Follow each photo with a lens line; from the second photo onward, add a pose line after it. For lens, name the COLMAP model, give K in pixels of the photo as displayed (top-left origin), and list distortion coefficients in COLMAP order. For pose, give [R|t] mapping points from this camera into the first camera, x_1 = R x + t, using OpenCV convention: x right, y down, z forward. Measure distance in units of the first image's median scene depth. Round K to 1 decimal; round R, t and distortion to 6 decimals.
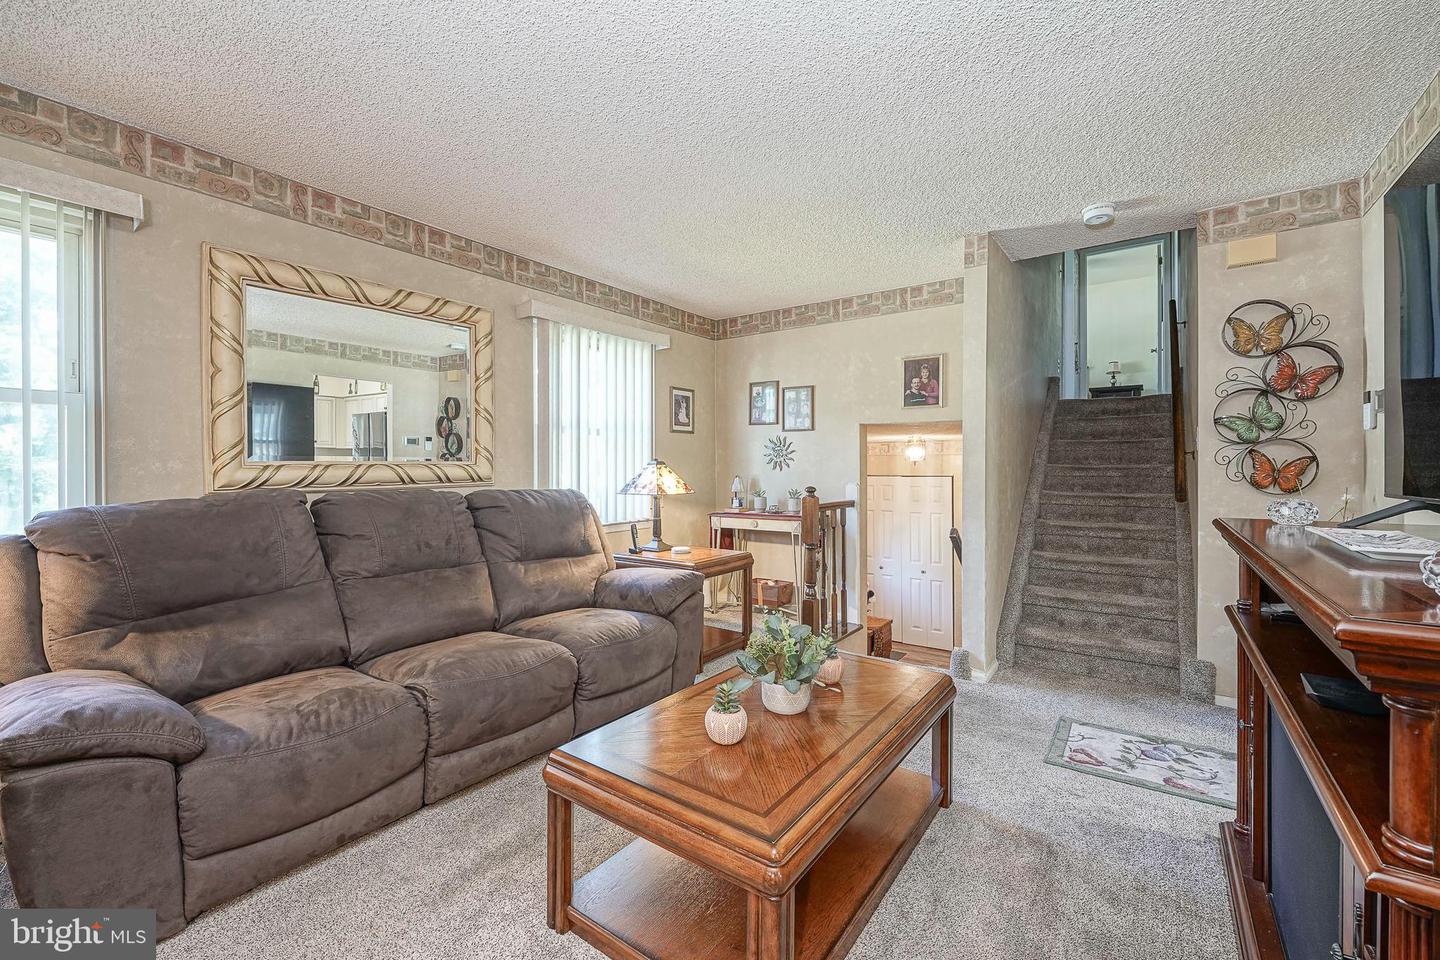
lens RADIAL K [[576.9, 0, 736.1], [0, 576.9, 471.2], [0, 0, 1]] dist [-0.002283, 0.000260]
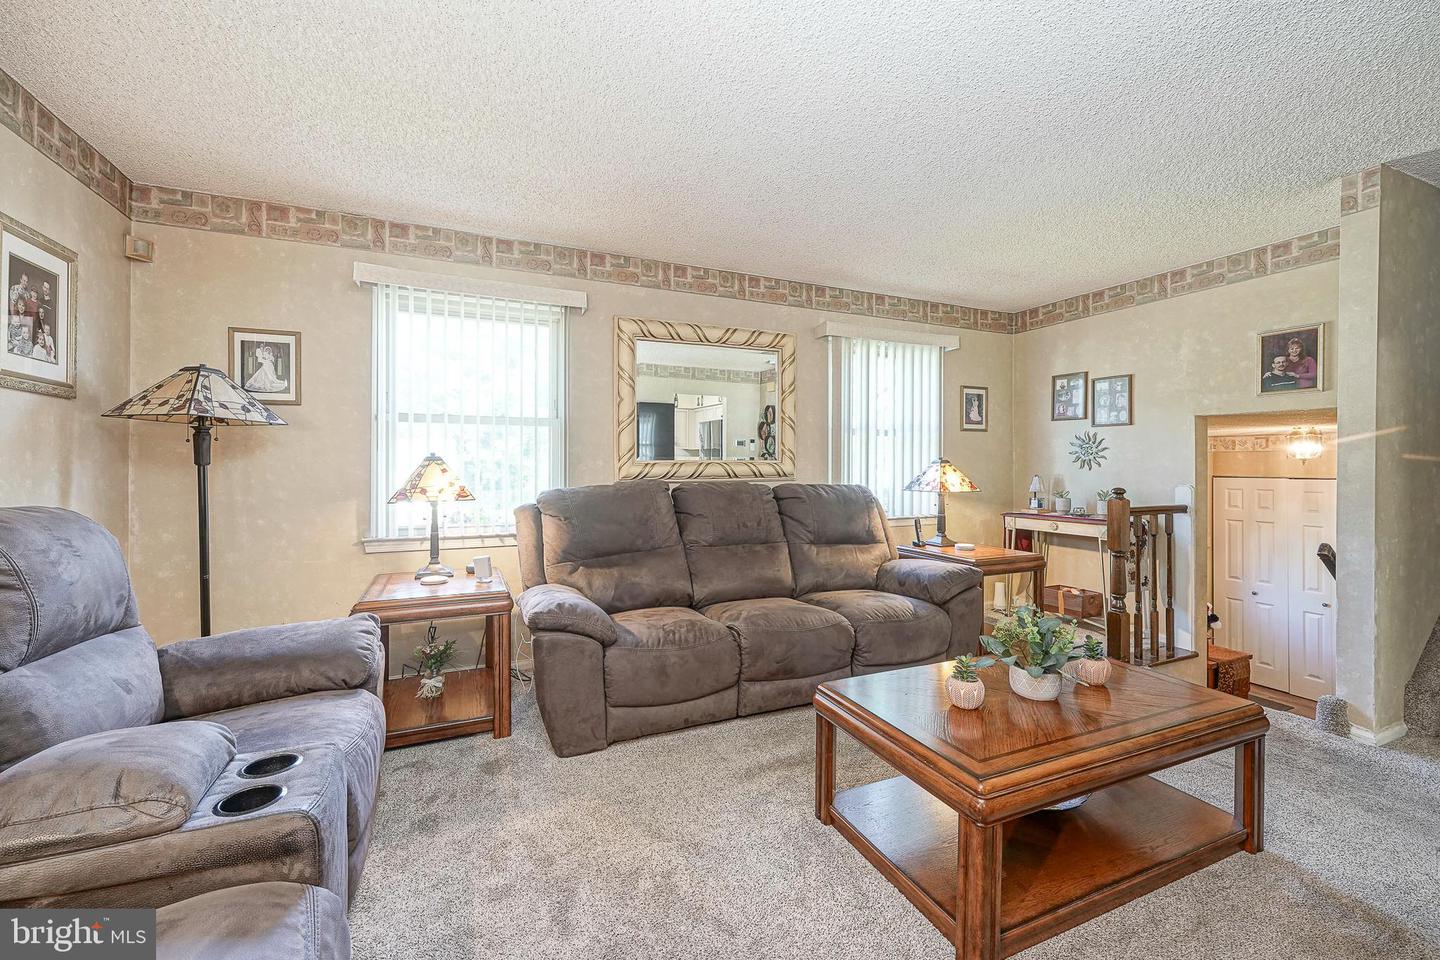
lens RADIAL K [[576.9, 0, 736.1], [0, 576.9, 471.2], [0, 0, 1]] dist [-0.002283, 0.000260]
pose [[0.864592, 0.009079, -0.502393, 0.077928], [-0.007206, 0.999958, 0.005670, -0.000098], [0.502423, -0.001282, 0.864621, -0.102693]]
